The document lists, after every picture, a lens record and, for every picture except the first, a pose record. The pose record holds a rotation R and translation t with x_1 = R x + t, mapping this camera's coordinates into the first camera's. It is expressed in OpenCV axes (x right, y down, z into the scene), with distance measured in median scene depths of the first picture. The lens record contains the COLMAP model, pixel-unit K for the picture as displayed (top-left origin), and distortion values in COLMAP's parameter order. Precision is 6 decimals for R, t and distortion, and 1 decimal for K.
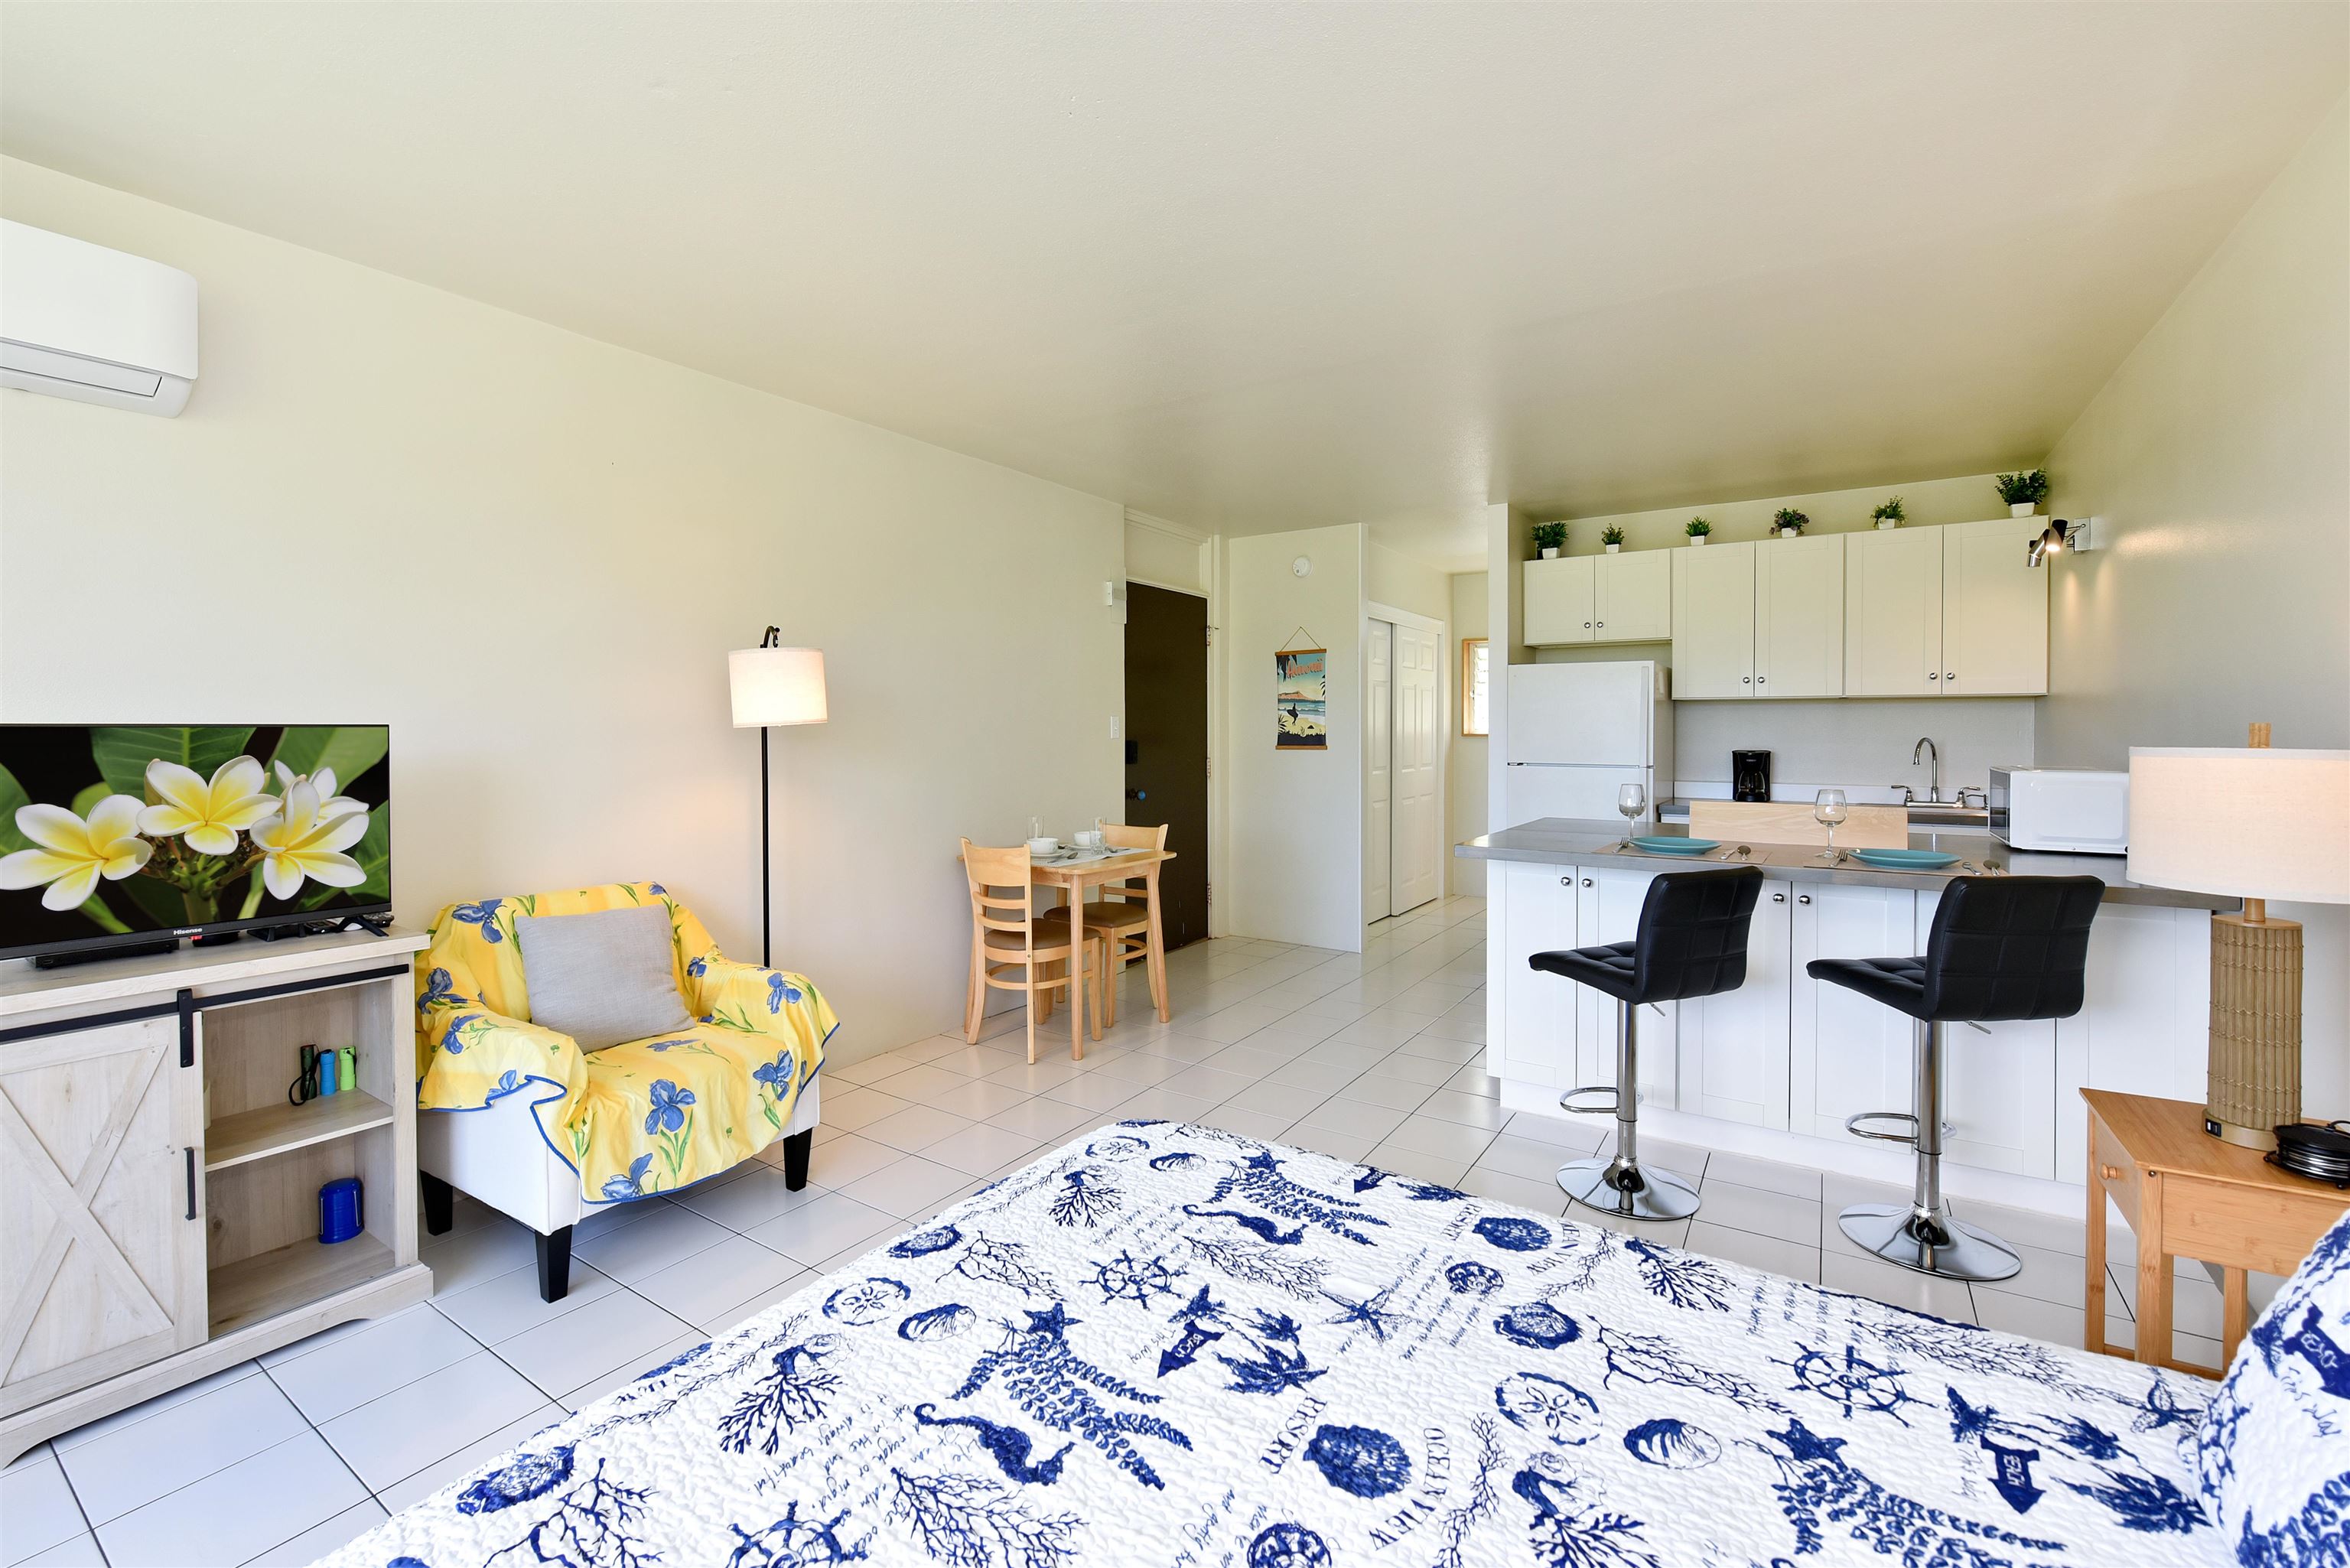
lens RADIAL K [[1010.5, 0, 1115.9], [0, 1010.5, 739.3], [0, 0, 1]] dist [-0.011330, 0.001226]
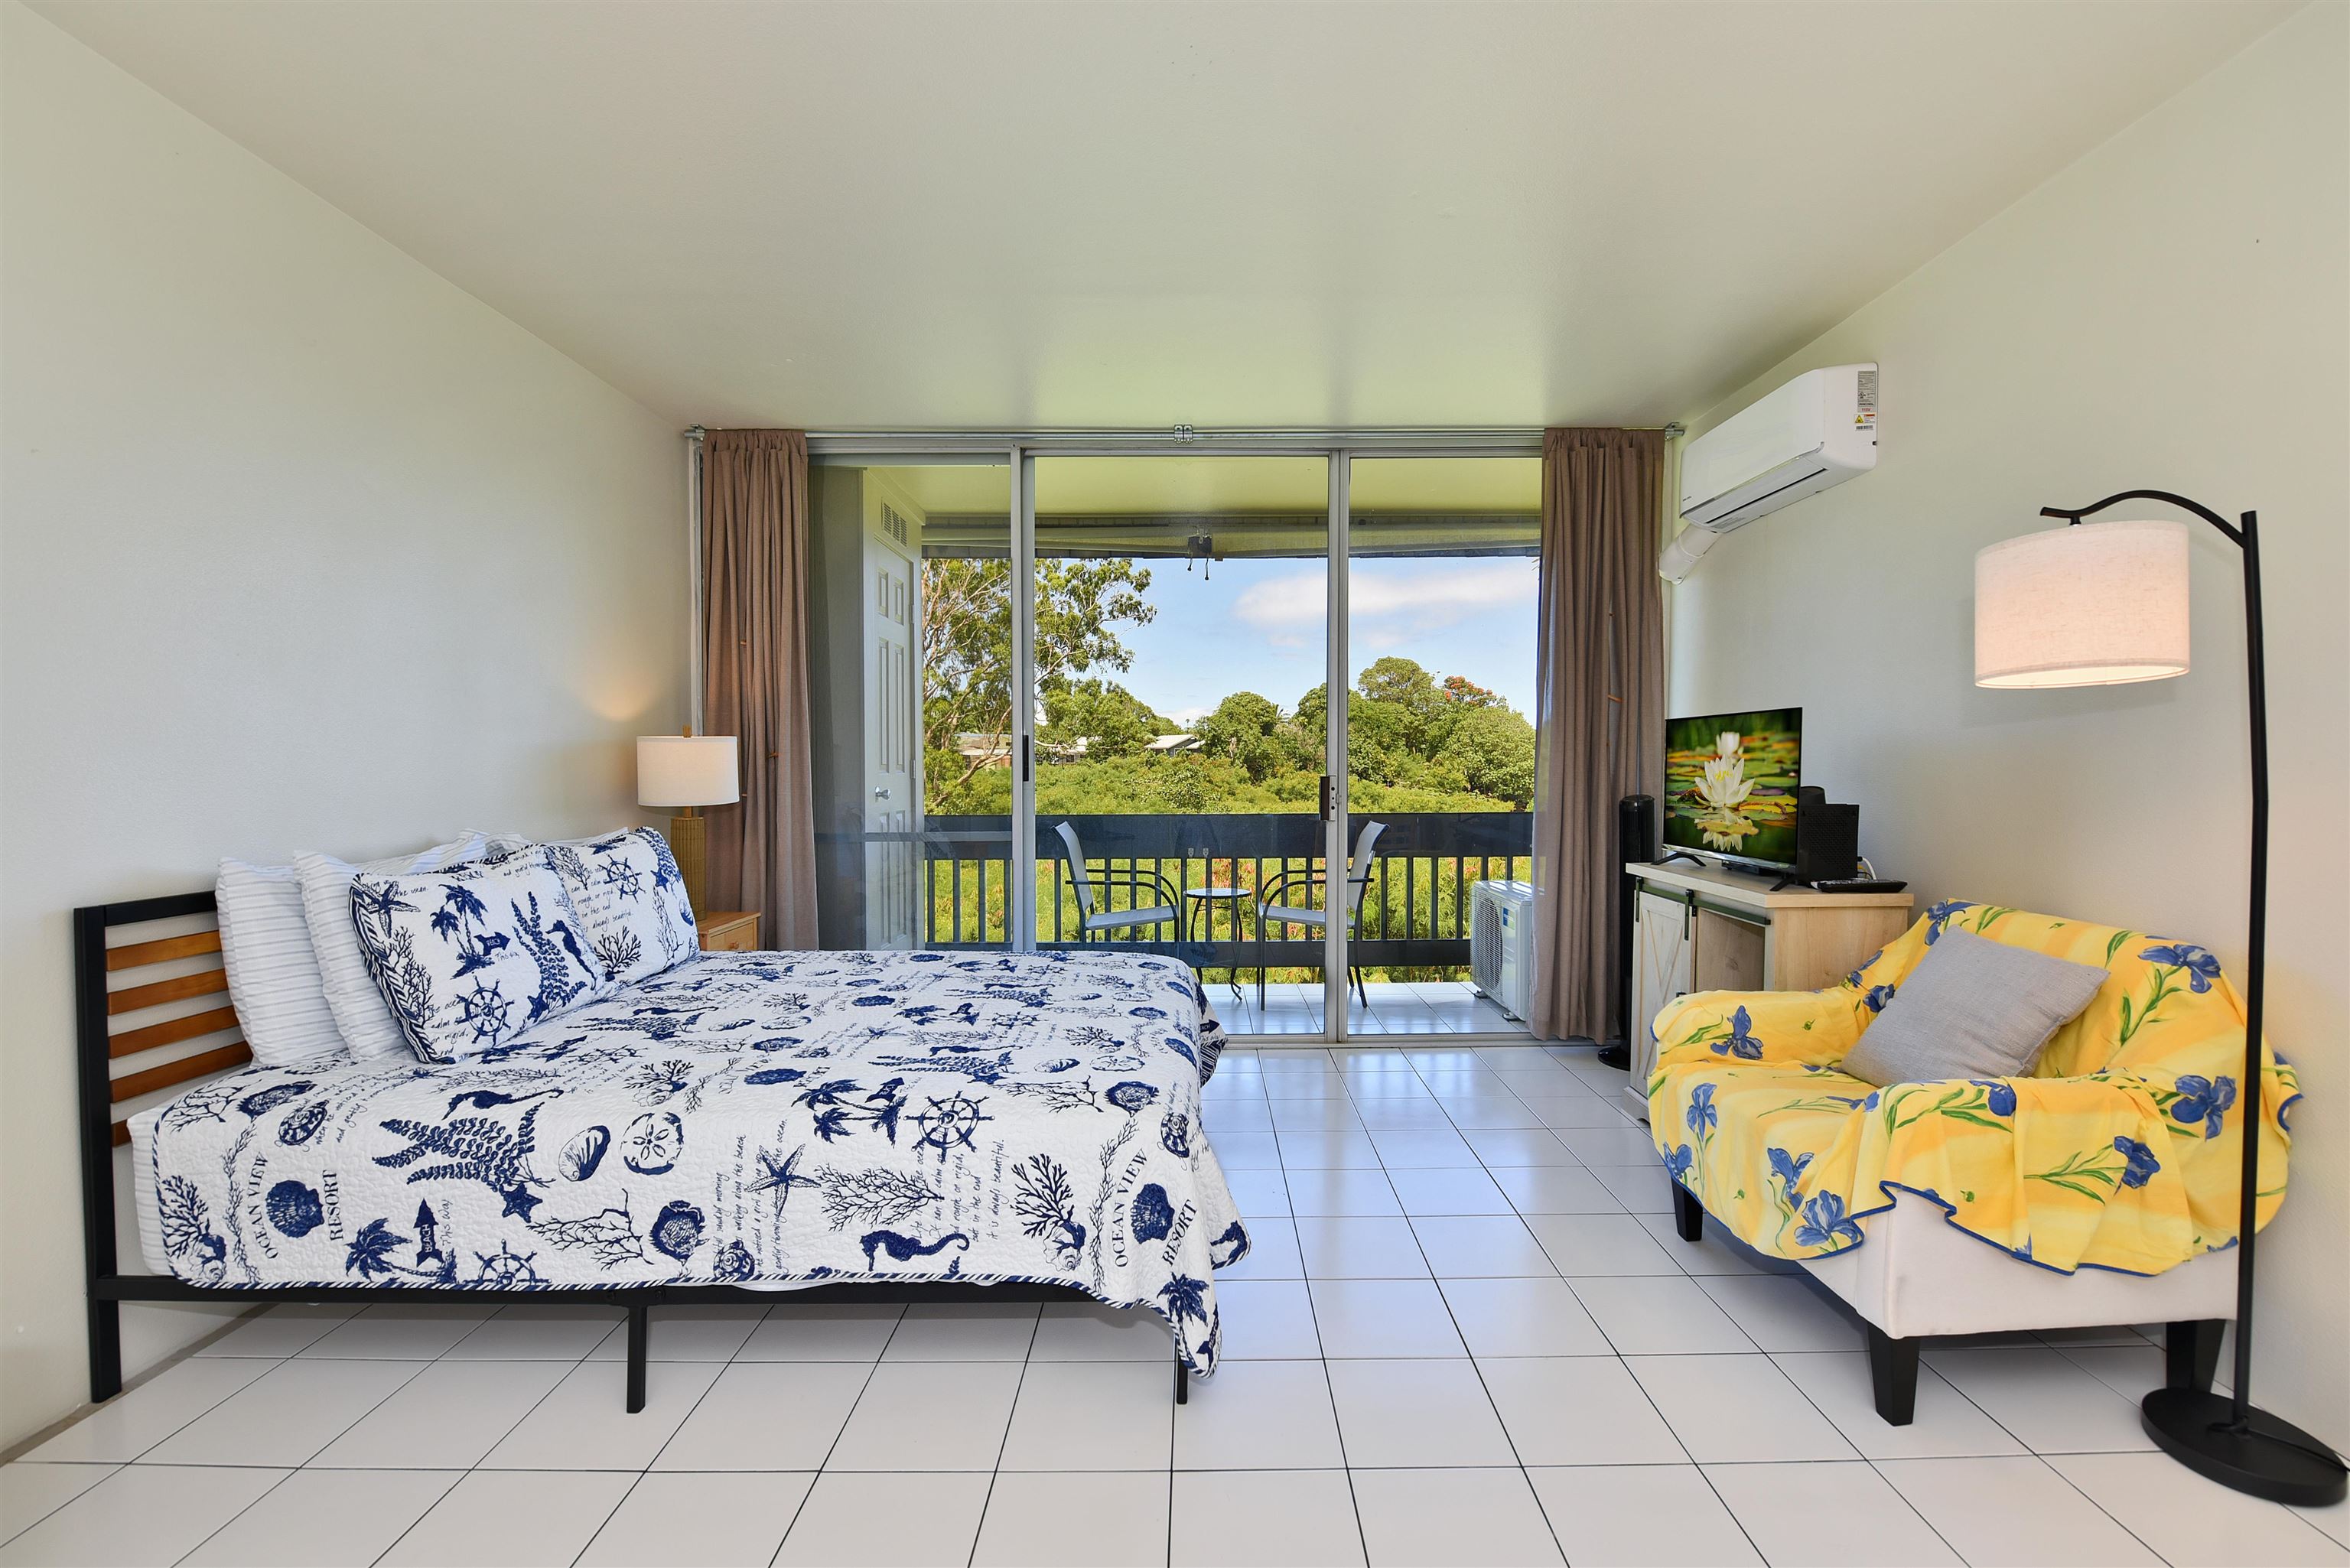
lens RADIAL K [[1010.5, 0, 1223.5], [0, 1010.5, 810.9], [0, 0, 1]] dist [-0.011330, 0.001226]
pose [[-0.793500, 0.035133, -0.607555, 0.782266], [-0.001673, 0.998203, 0.059908, 0.067964], [0.608568, 0.048553, -0.792015, 2.571214]]
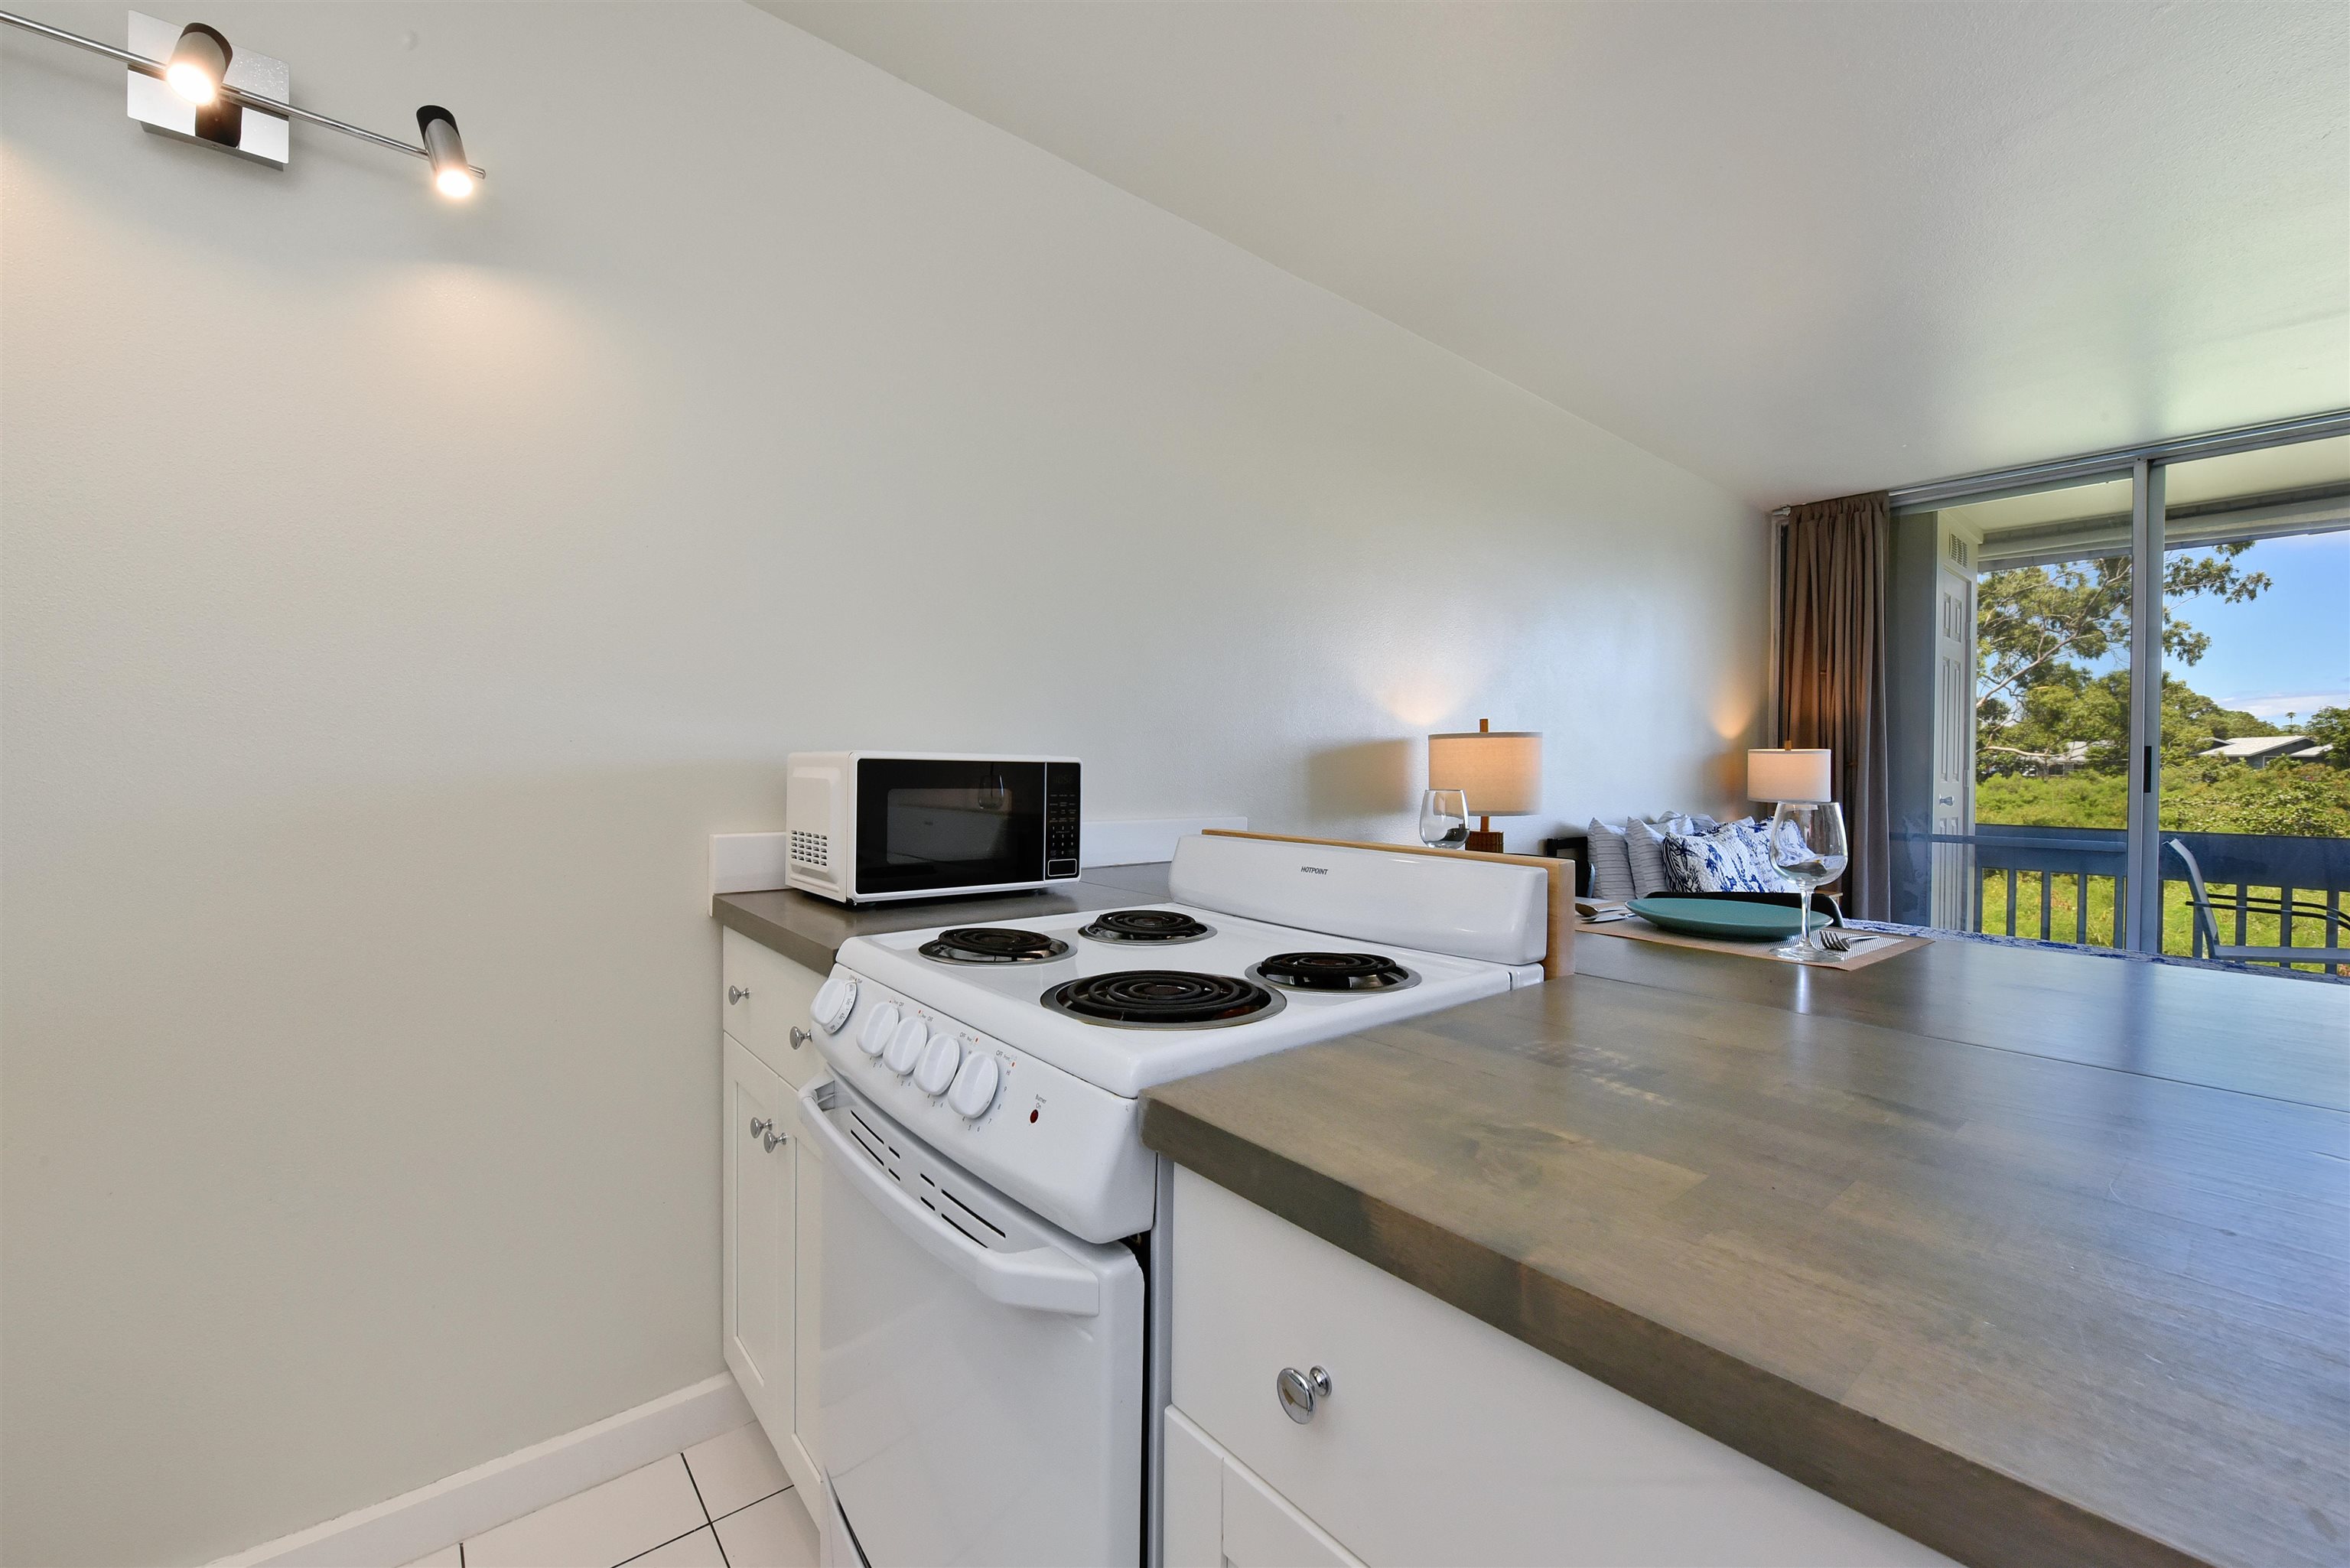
lens RADIAL K [[975.9, 0, 1115.2], [0, 975.9, 774.3], [0, 0, 1]] dist [-0.003027, 0.000100]
pose [[-0.966121, -0.006949, 0.257997, 1.603041], [-0.002262, 0.999827, 0.018460, 0.063639], [-0.258081, 0.017251, -0.965969, 3.358482]]
